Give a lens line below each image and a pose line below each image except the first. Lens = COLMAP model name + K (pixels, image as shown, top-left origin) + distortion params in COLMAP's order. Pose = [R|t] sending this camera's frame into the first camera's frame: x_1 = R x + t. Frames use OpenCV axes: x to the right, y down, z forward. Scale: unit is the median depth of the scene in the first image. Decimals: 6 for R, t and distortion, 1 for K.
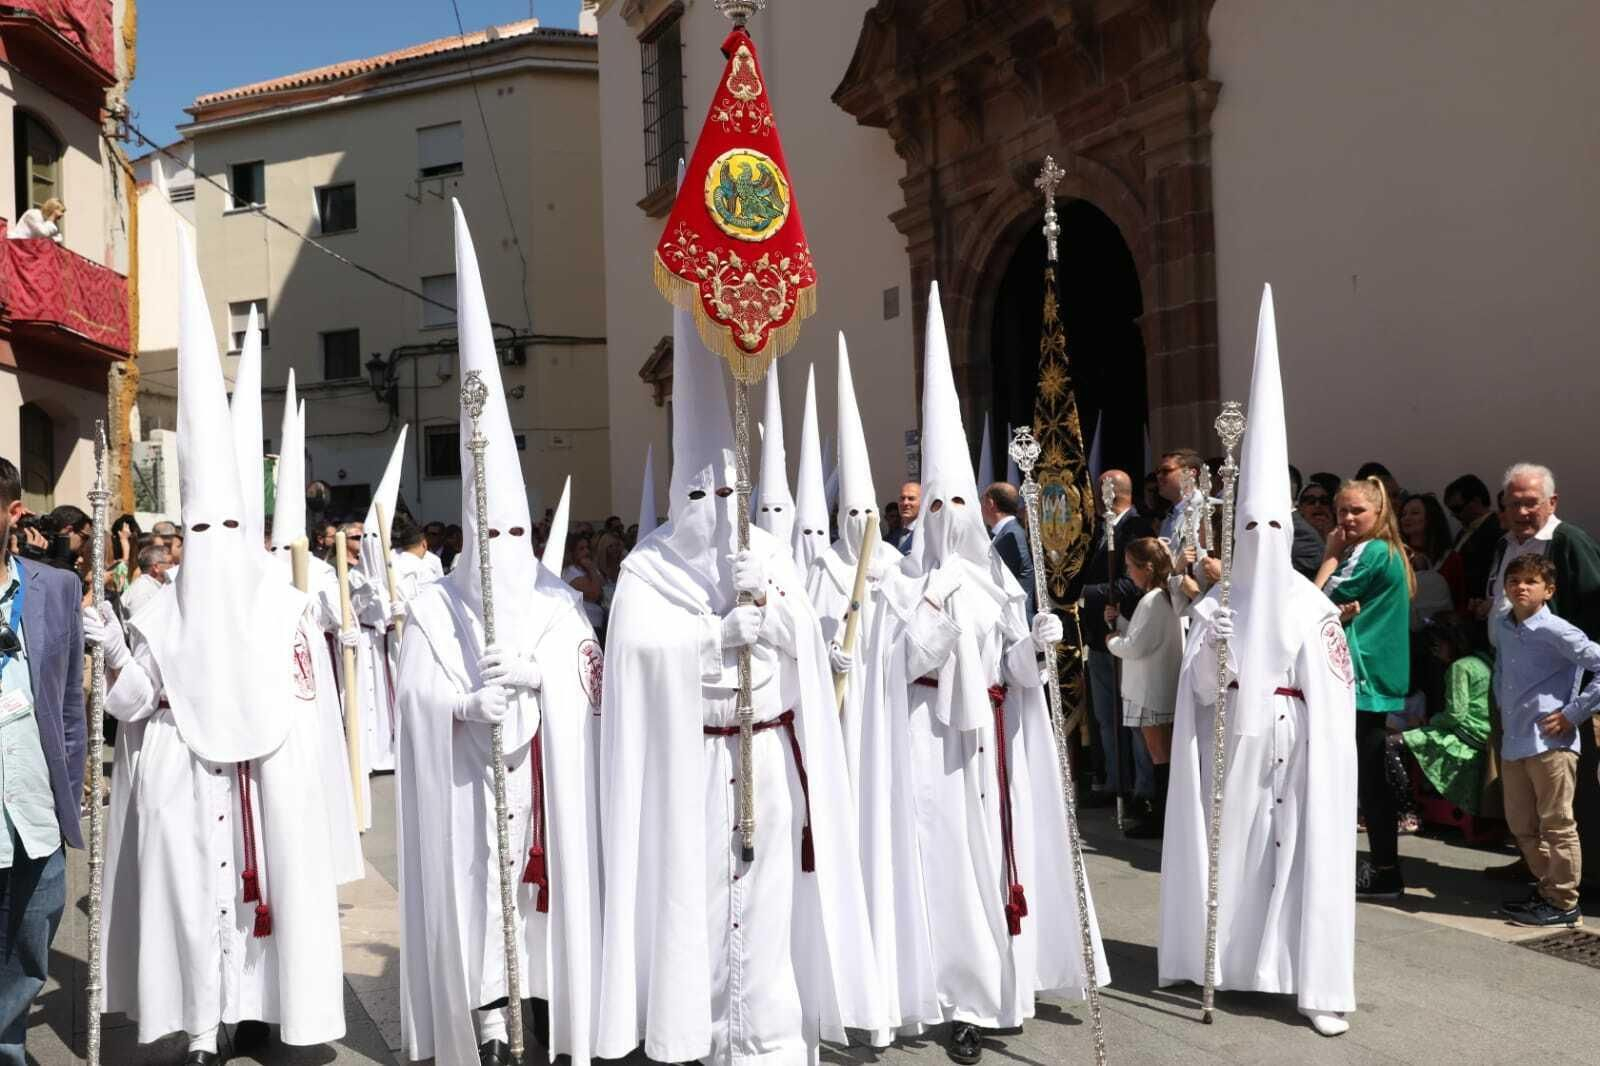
lens RADIAL K [[1485.5, 0, 800.0], [0, 1485.5, 533.0], [0, 0, 1]] dist [-0.013291, 0.094081]
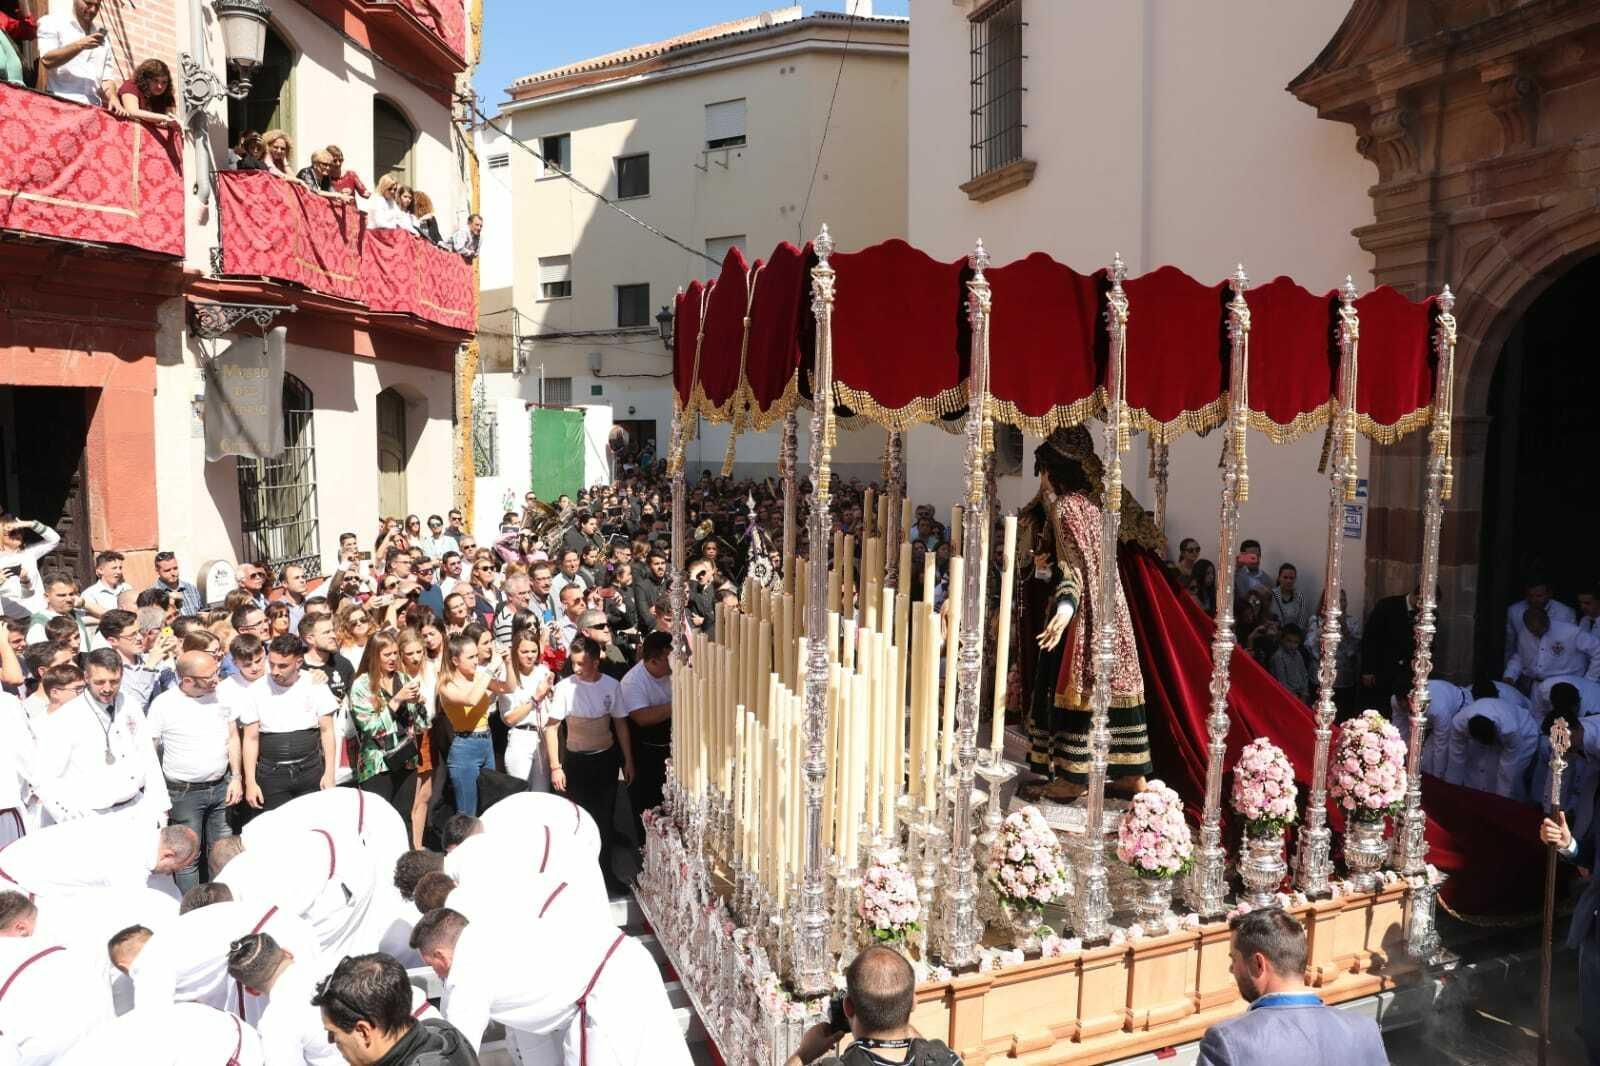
lens RADIAL K [[1109.3, 0, 800.0], [0, 1109.3, 533.0], [0, 0, 1]] dist [-0.098682, 0.092219]
pose [[0.993420, 0.044546, -0.105513, -0.128075], [-0.032425, 0.992960, 0.113923, -0.071822], [0.109845, -0.109752, 0.987871, 0.236053]]
